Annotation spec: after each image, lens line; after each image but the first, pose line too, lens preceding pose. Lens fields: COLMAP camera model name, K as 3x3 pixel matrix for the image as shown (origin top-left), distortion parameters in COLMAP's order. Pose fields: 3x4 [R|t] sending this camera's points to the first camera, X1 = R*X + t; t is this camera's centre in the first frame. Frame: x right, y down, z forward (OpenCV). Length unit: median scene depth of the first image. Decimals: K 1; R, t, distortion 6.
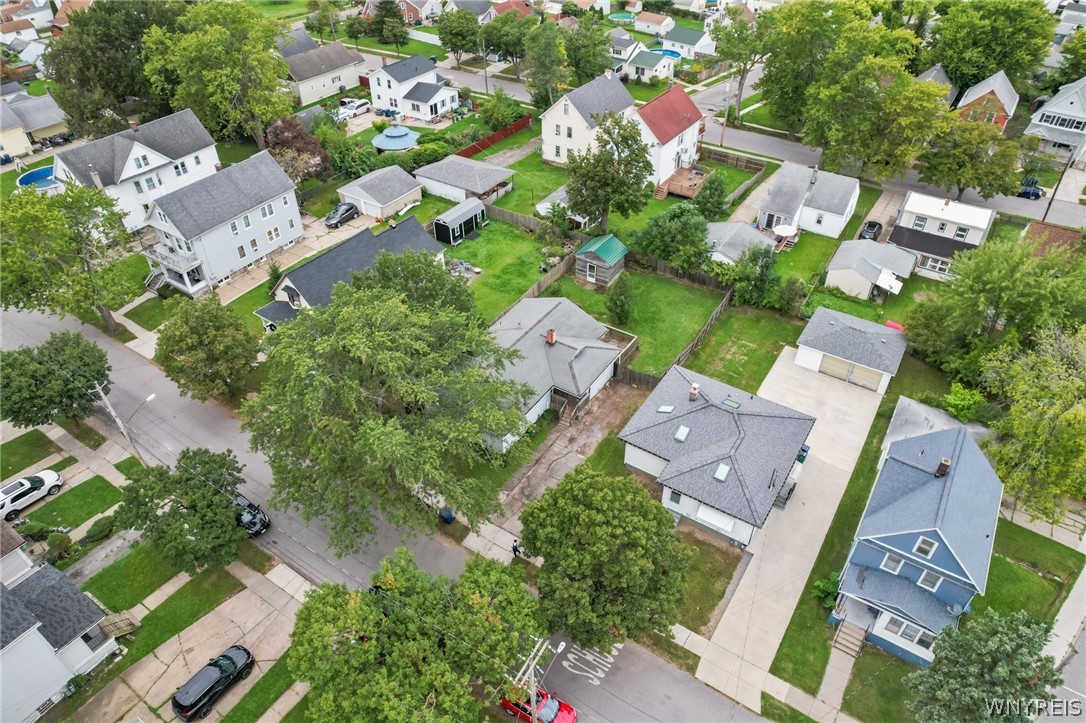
lens RADIAL K [[694.1, 0, 543.0], [0, 694.1, 361.5], [0, 0, 1]] dist [-0.080644, 0.073215]
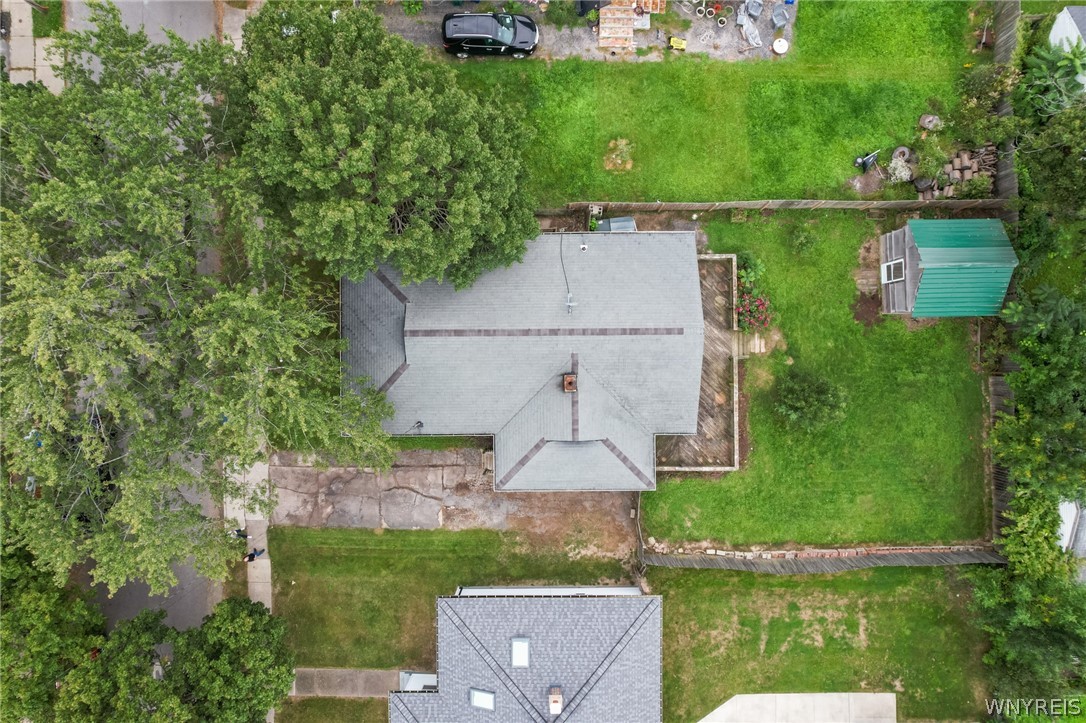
lens RADIAL K [[694.1, 0, 543.0], [0, 694.1, 361.5], [0, 0, 1]] dist [-0.080644, 0.073215]
pose [[0.556392, 0.830908, 0.004461, -0.010128], [-0.524851, 0.347279, 0.777129, -0.305483], [0.644173, -0.434730, 0.629326, 0.493412]]
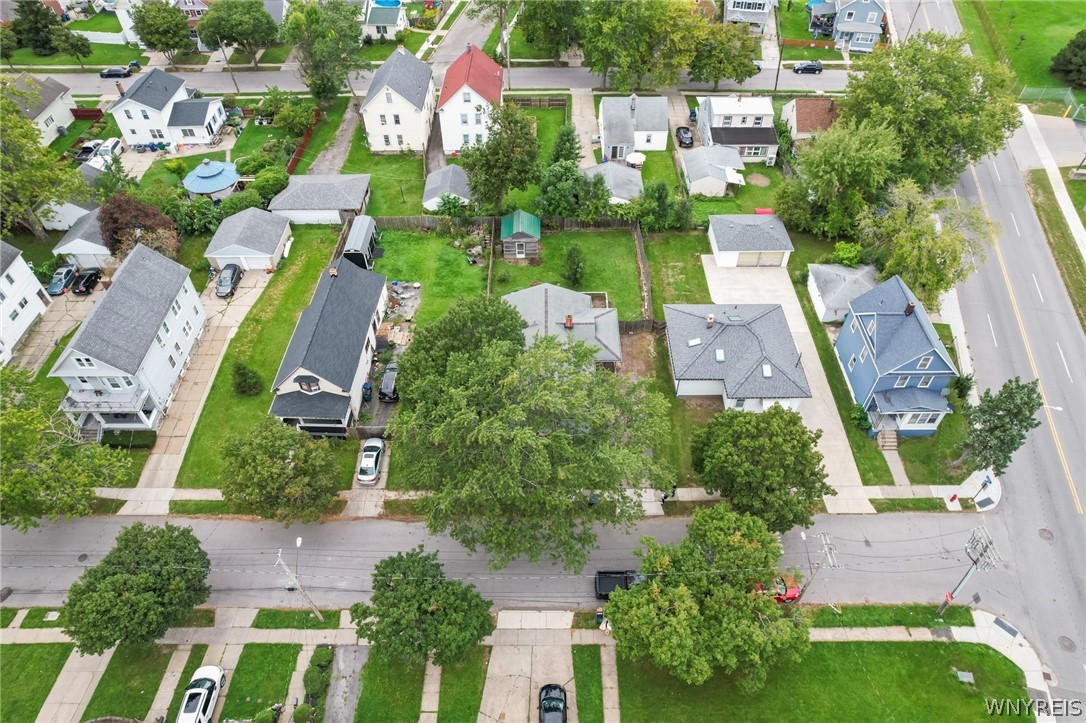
lens RADIAL K [[694.1, 0, 543.0], [0, 694.1, 361.5], [0, 0, 1]] dist [-0.080644, 0.073215]
pose [[0.836620, -0.399710, 0.374566, -0.341843], [0.348692, 0.915952, 0.198611, -0.155651], [-0.422471, -0.035554, 0.905679, -0.002549]]
